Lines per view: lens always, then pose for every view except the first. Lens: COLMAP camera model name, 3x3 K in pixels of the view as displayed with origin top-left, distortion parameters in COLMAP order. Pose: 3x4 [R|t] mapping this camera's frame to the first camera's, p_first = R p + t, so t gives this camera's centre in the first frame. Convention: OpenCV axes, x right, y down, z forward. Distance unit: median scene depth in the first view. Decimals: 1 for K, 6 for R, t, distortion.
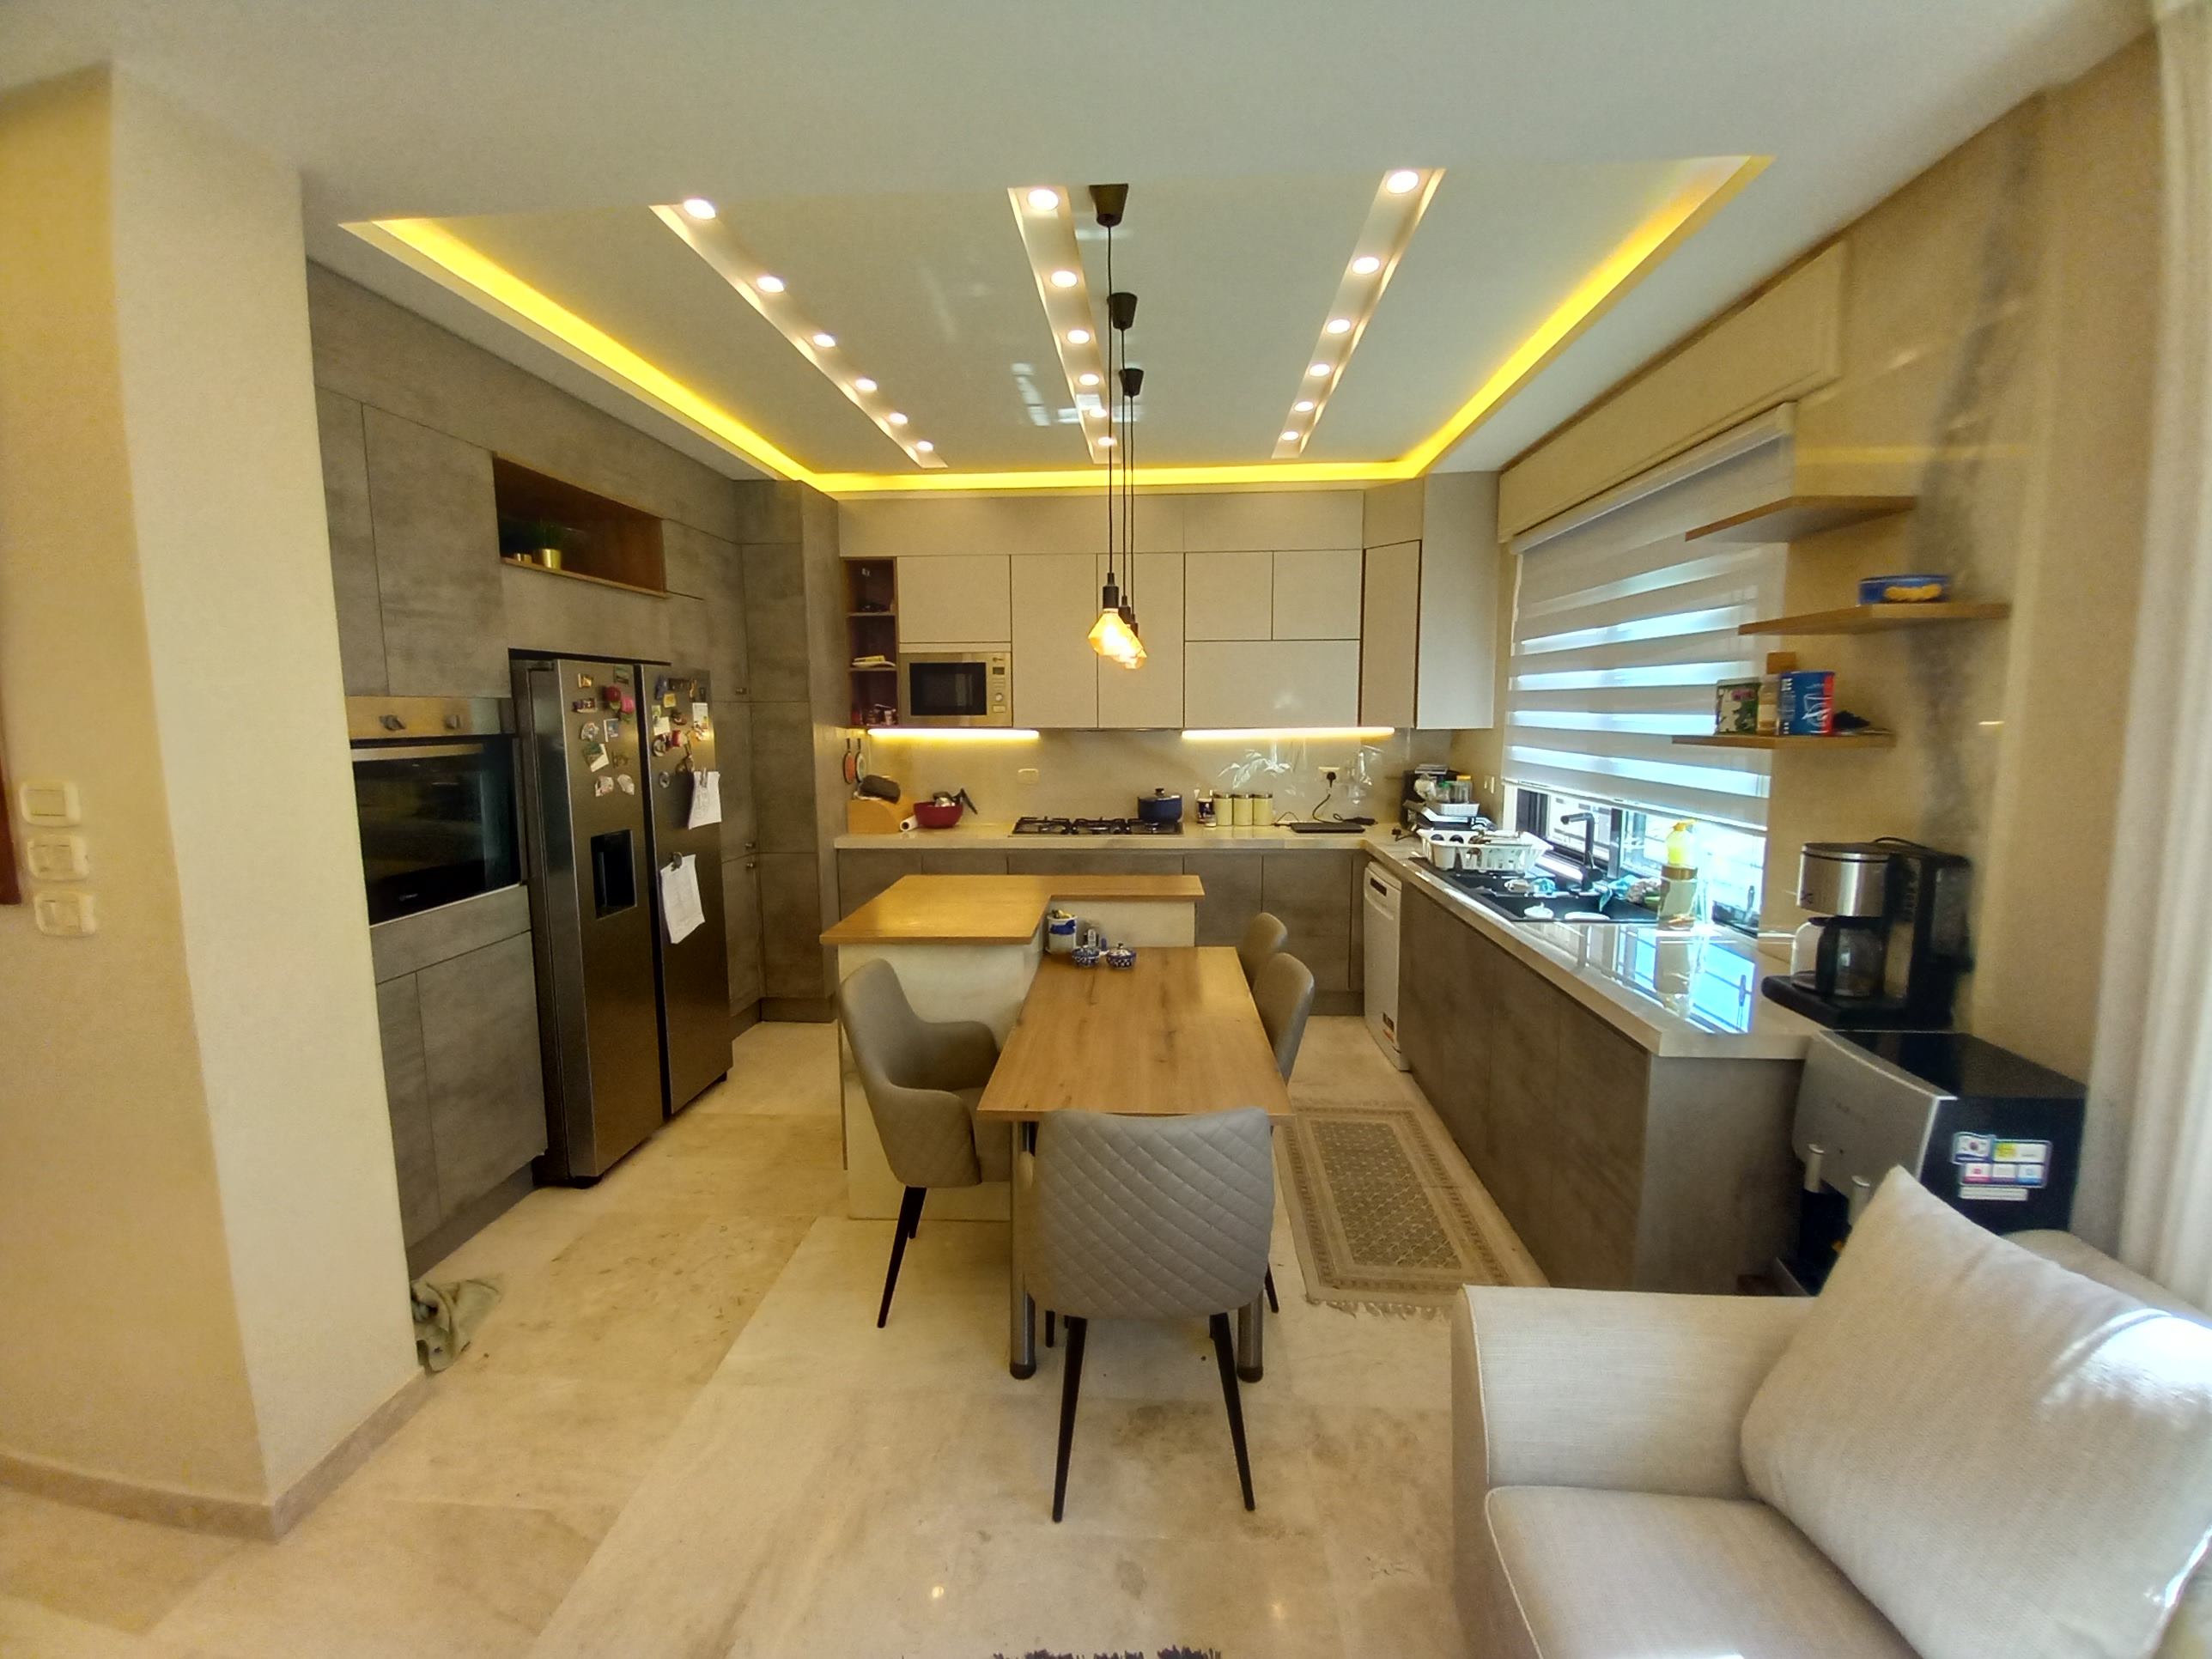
lens RADIAL K [[887.2, 0, 1107.5], [0, 887.2, 815.4], [0, 0, 1]] dist [0.001142, 0.000005]
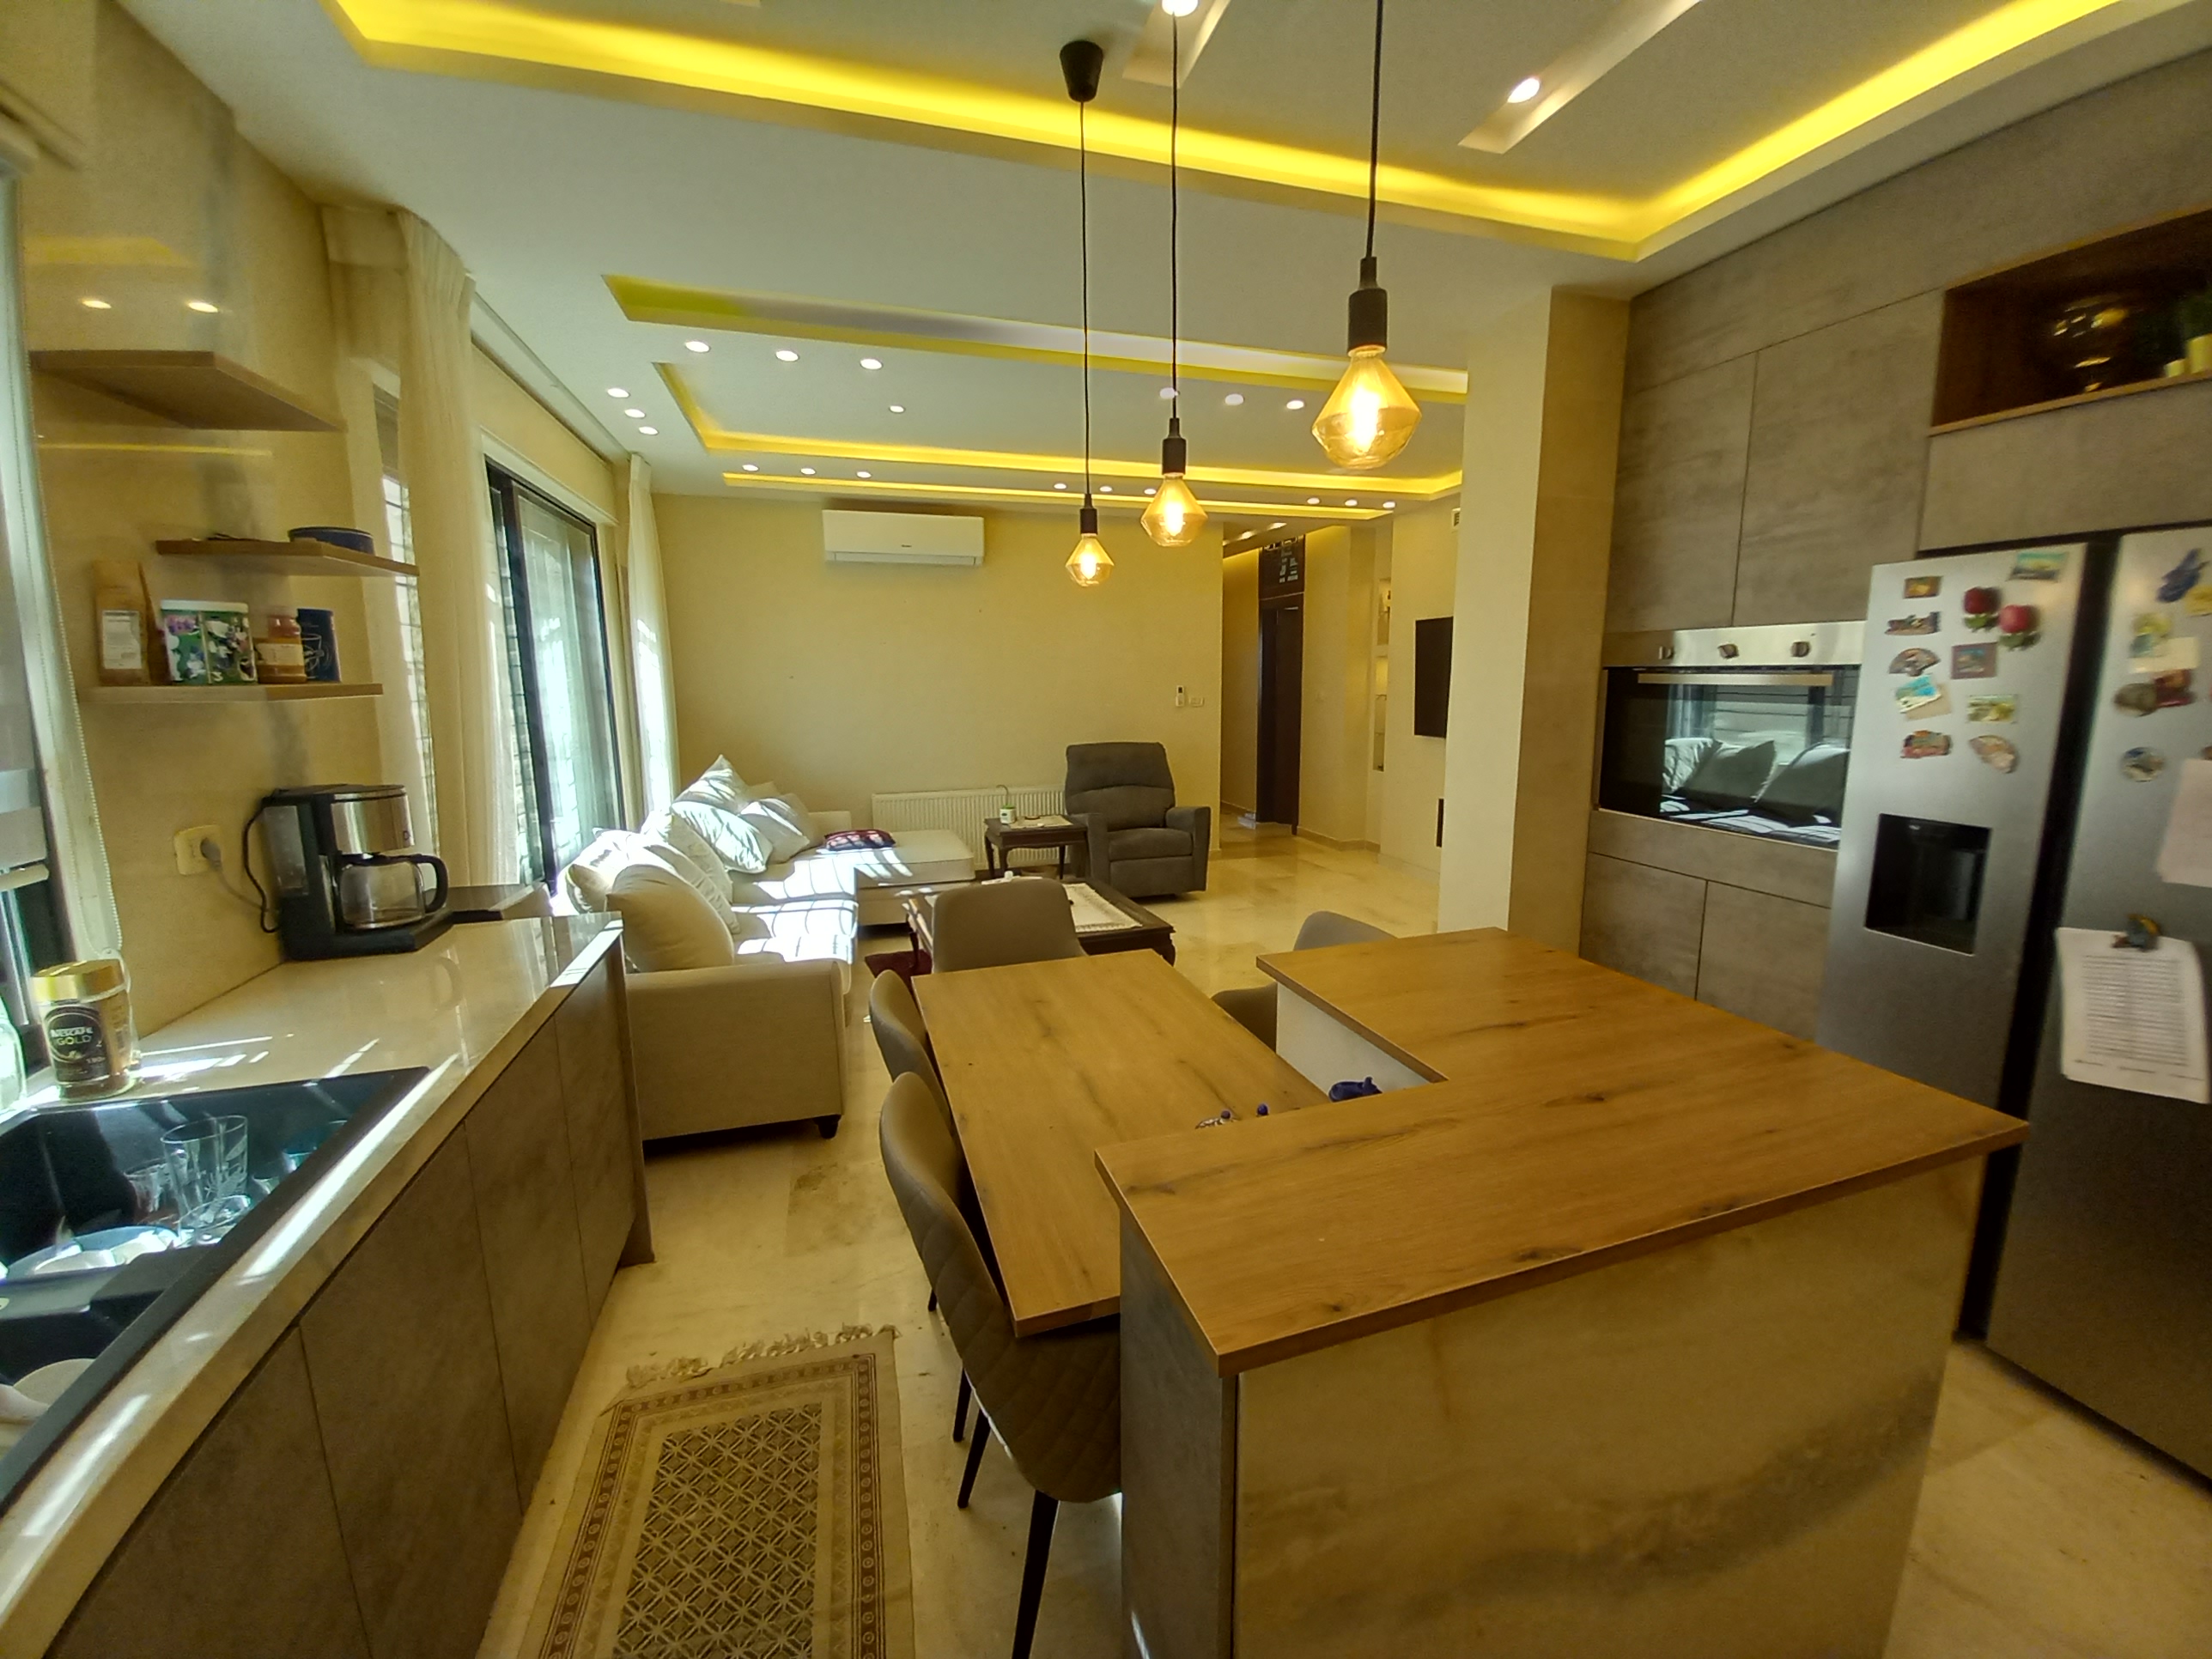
lens RADIAL K [[887.2, 0, 1111.3], [0, 887.2, 817.8], [0, 0, 1]] dist [0.001142, 0.000005]
pose [[-0.934662, 0.072132, -0.348144, 0.277300], [-0.027713, 0.961443, 0.273603, -0.171281], [0.354456, 0.265374, -0.896625, 1.631781]]
